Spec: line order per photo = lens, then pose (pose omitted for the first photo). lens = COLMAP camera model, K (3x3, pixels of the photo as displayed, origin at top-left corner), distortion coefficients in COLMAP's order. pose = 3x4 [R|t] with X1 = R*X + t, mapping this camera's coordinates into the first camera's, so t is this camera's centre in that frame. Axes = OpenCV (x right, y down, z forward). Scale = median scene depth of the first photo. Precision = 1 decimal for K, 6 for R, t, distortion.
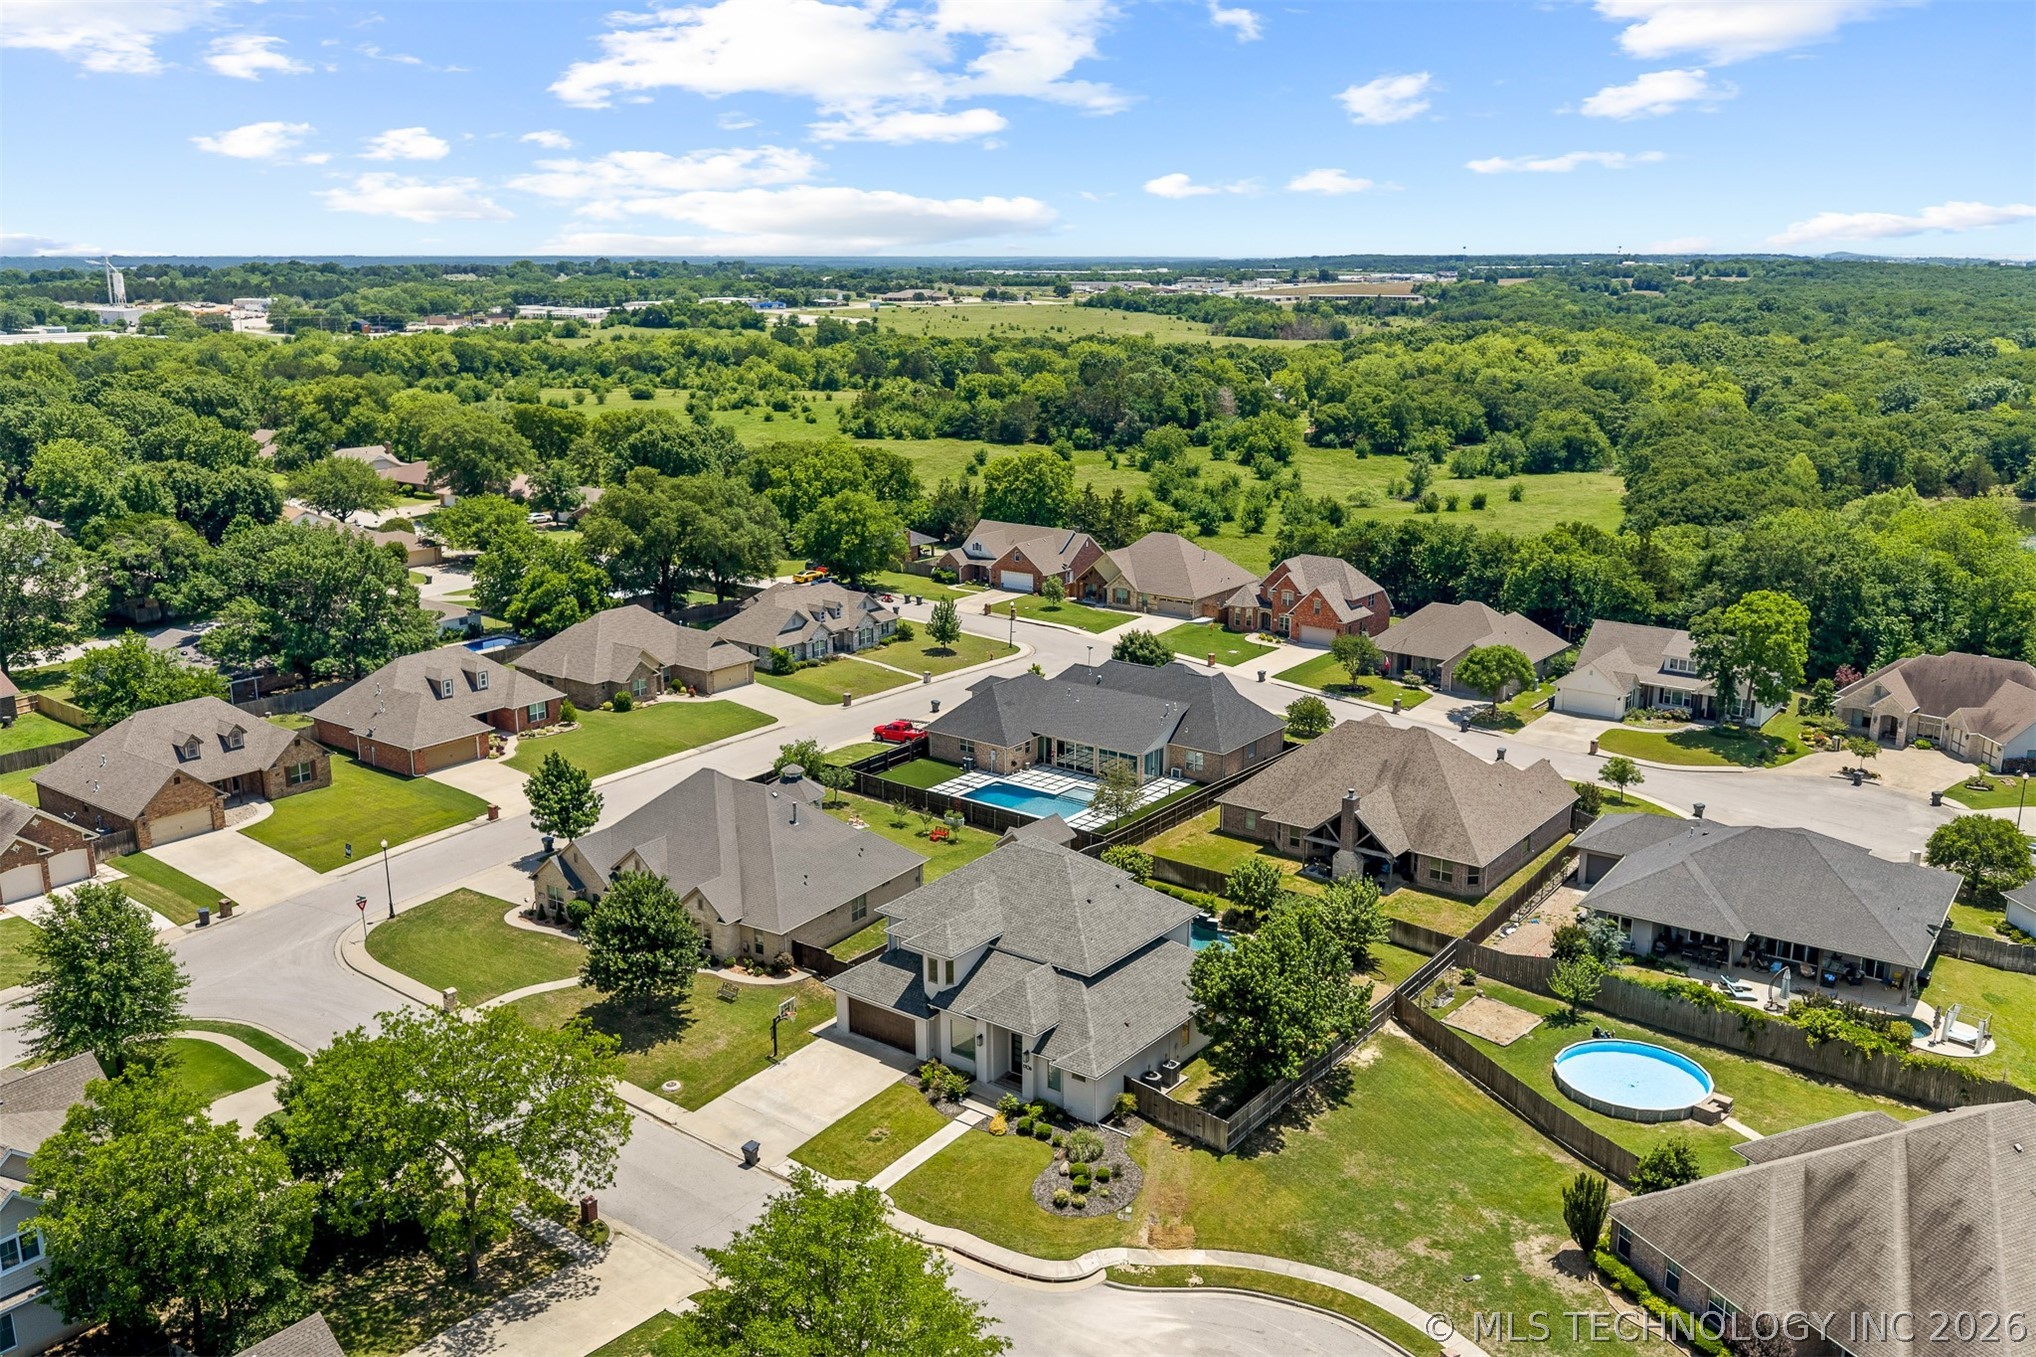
lens RADIAL K [[1628.1, 0, 1018.0], [0, 1628.1, 678.5], [0, 0, 1]] dist [0.019477, -0.003936]
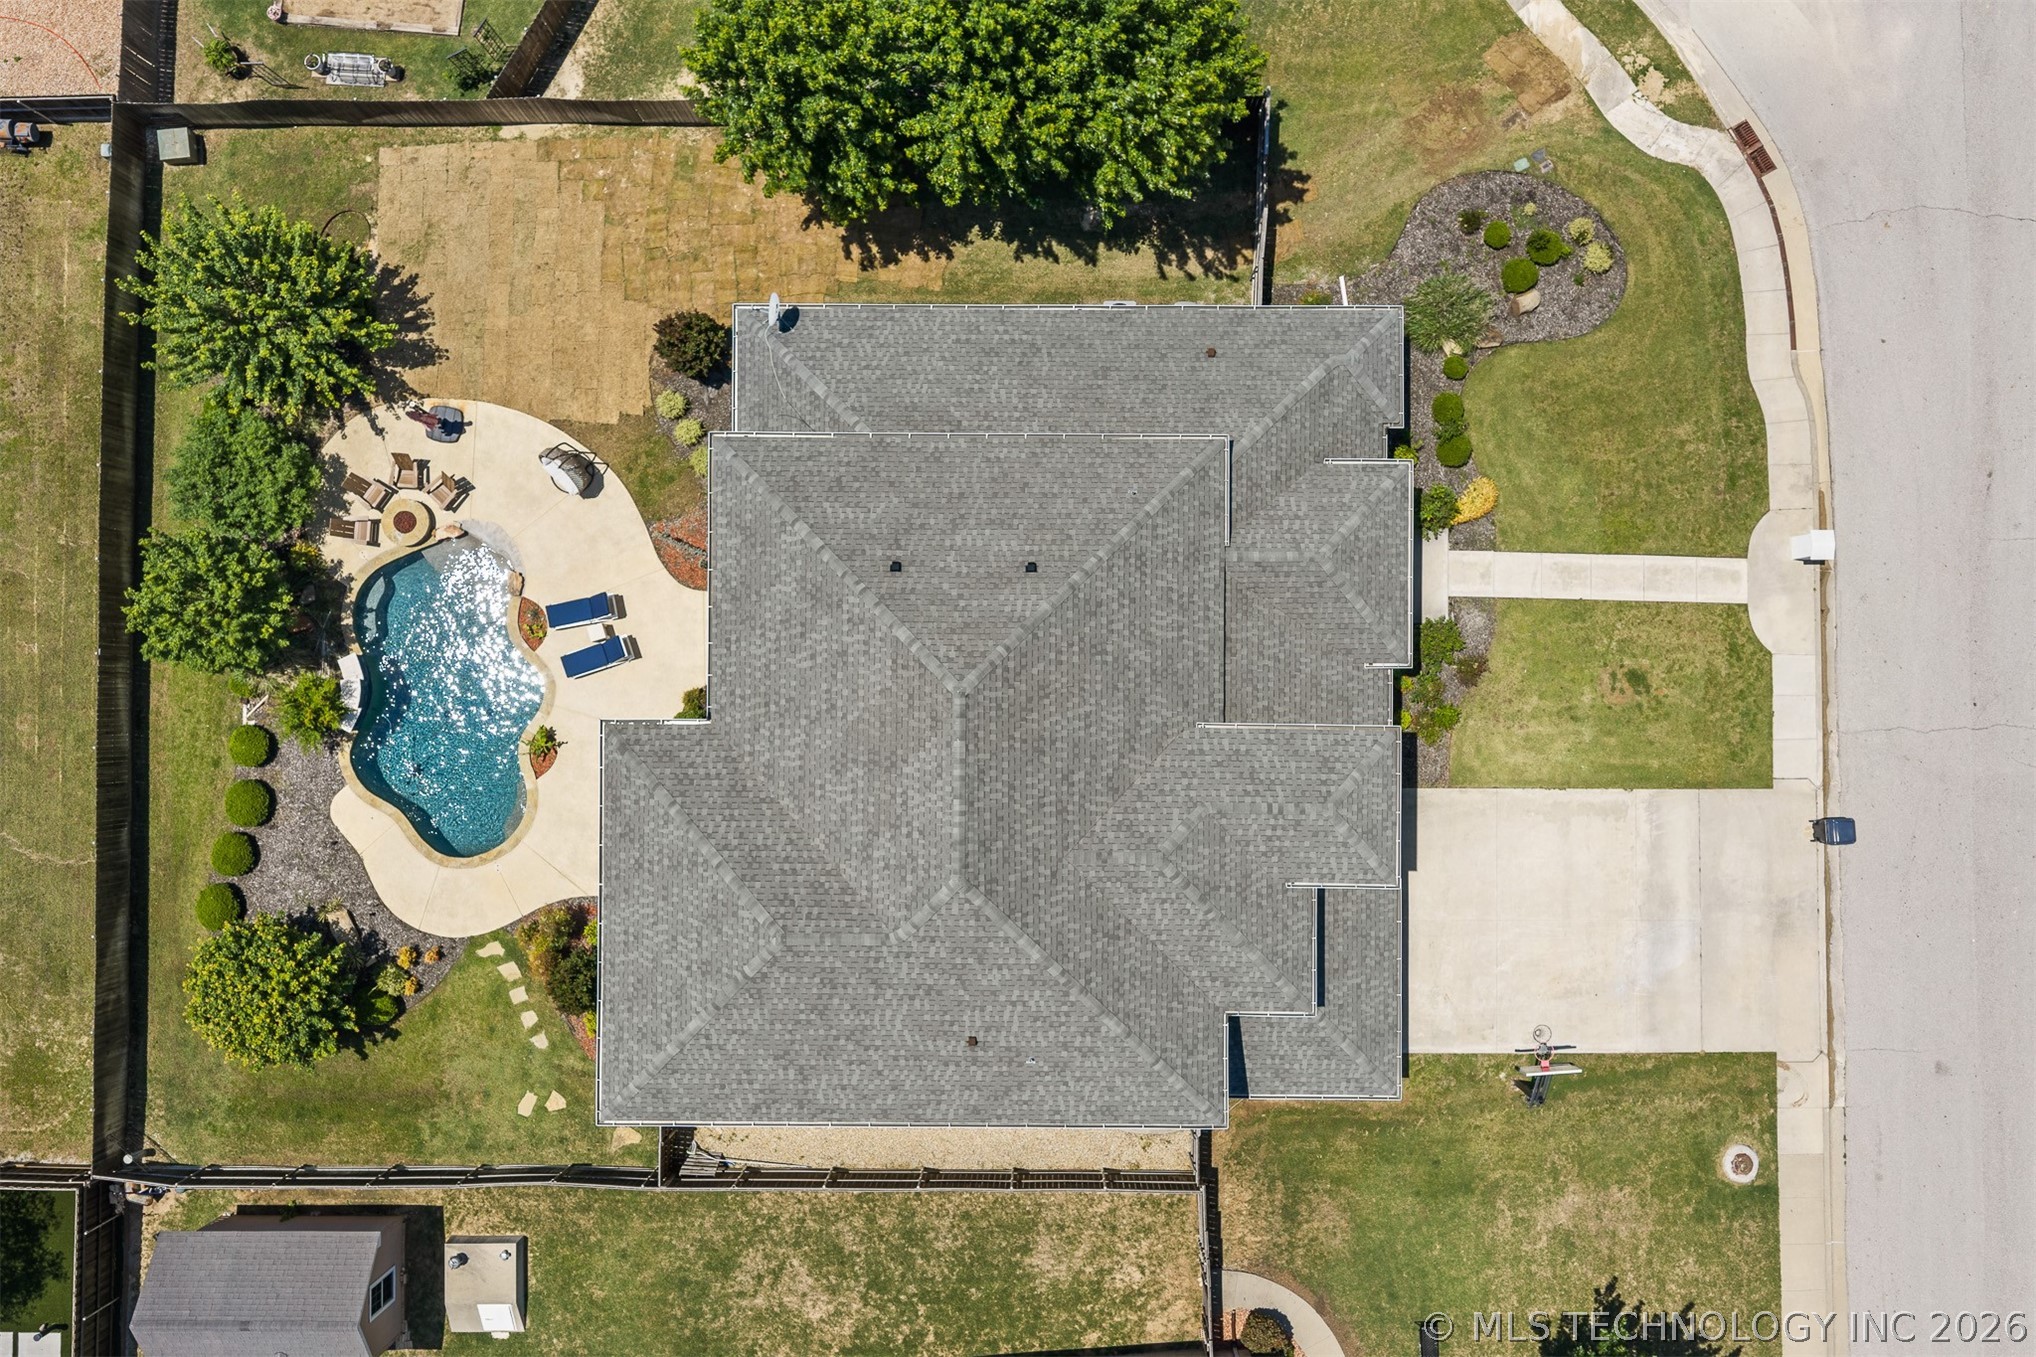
lens RADIAL K [[1677.9, 0, 1020.1], [0, 1677.9, 678.0], [0, 0, 1]] dist [0.011017, -0.007165]
pose [[-0.601709, -0.798610, 0.012977, 0.013093], [0.200372, -0.135202, 0.970346, -0.156550], [-0.773173, 0.586466, 0.241371, 0.604903]]
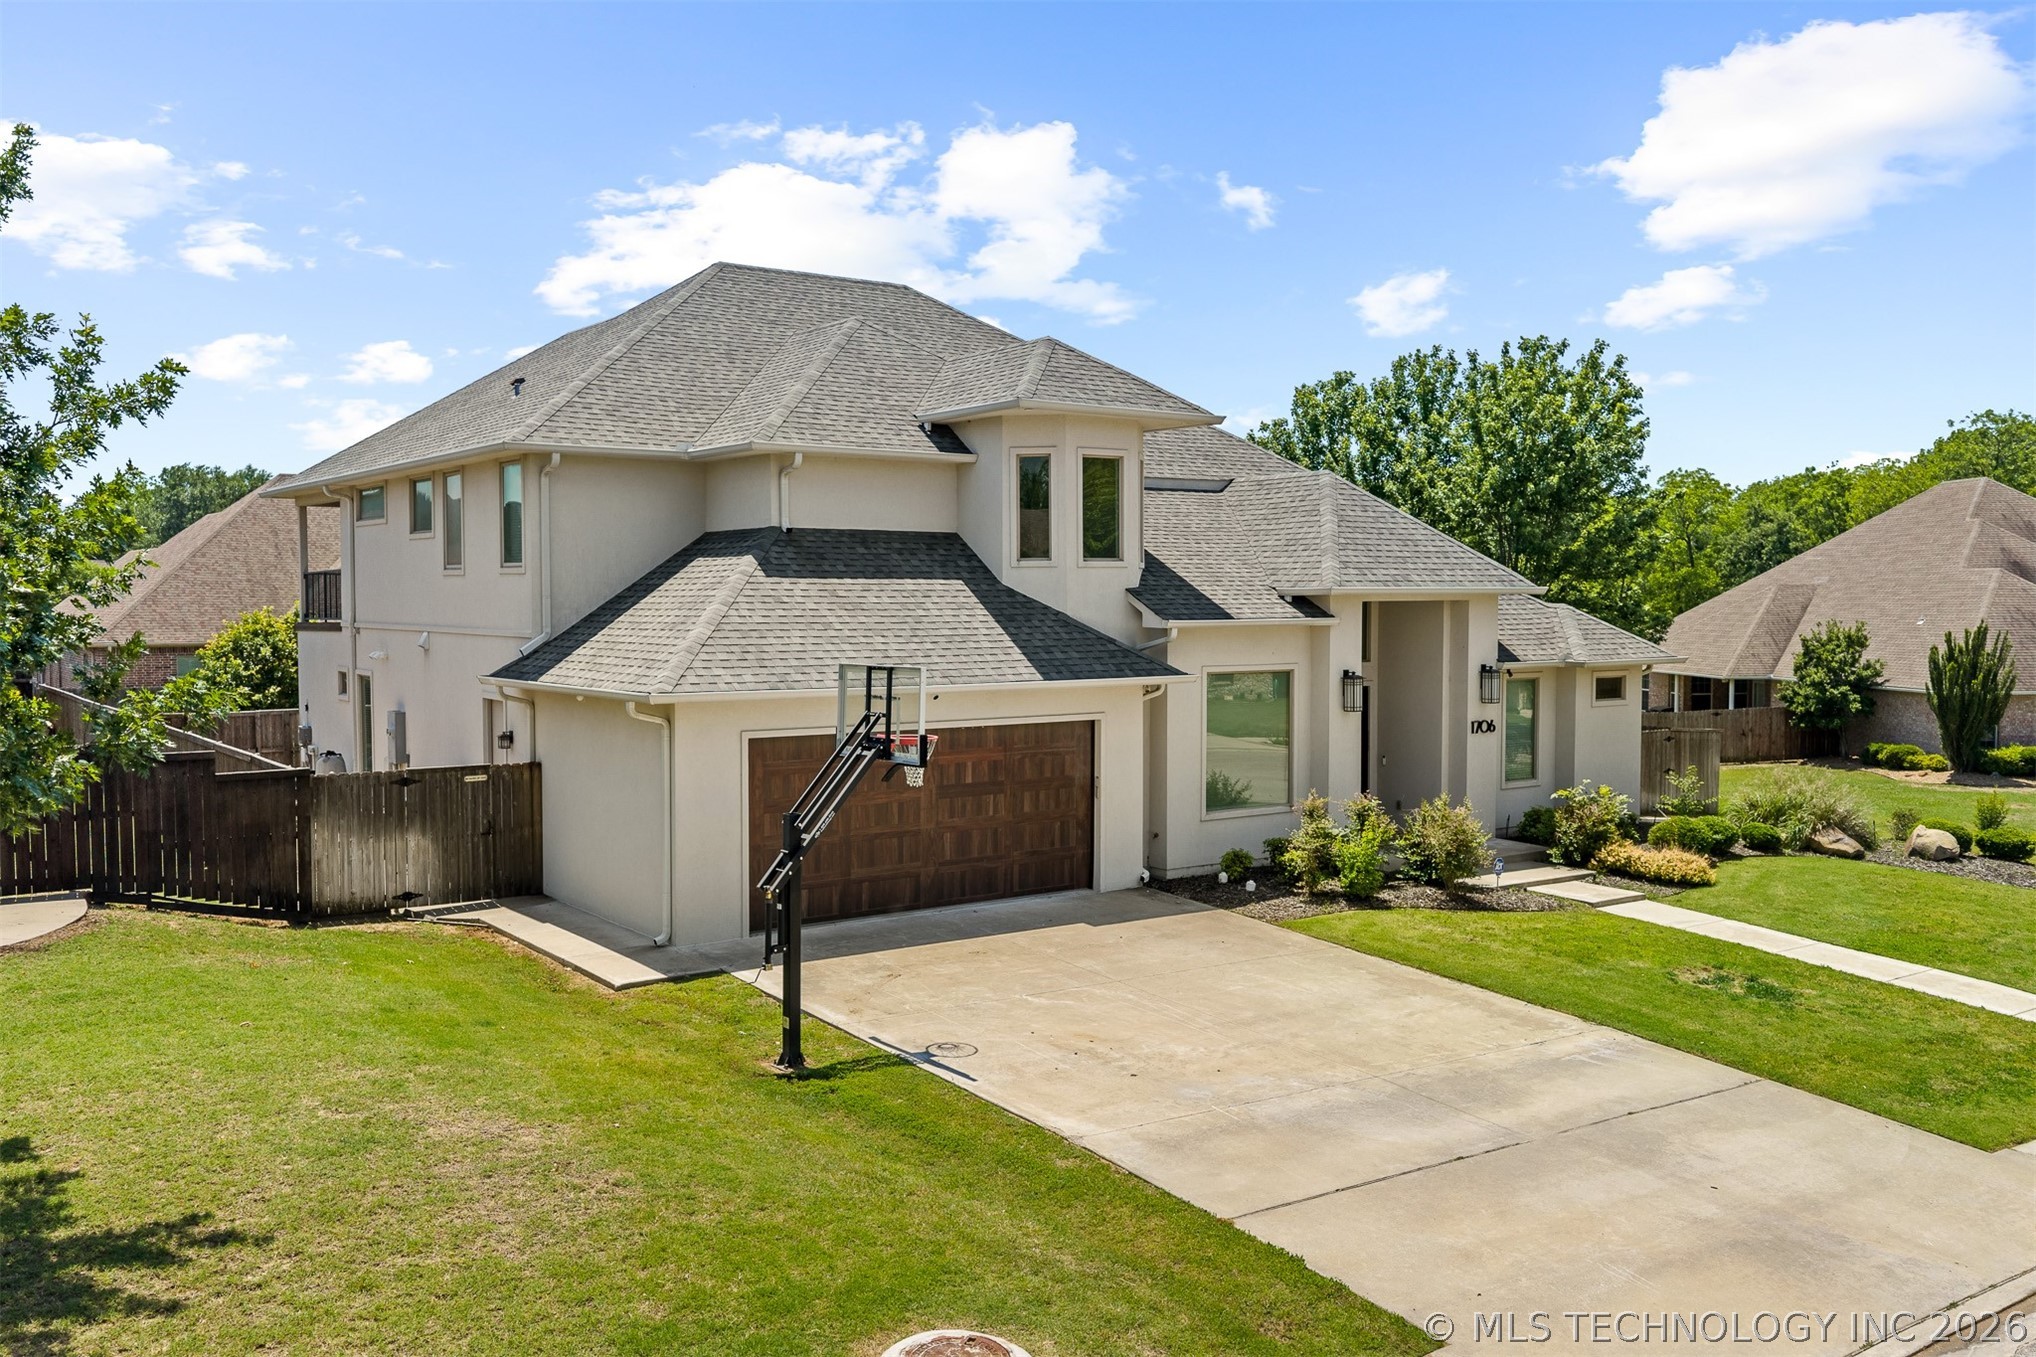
lens RADIAL K [[1677.9, 0, 1020.1], [0, 1677.9, 678.0], [0, 0, 1]] dist [0.011017, -0.007165]
pose [[0.295027, -0.046205, 0.954371, -0.194146], [0.227853, 0.973416, -0.023310, 0.132786], [-0.927924, 0.224333, 0.297712, 0.601567]]
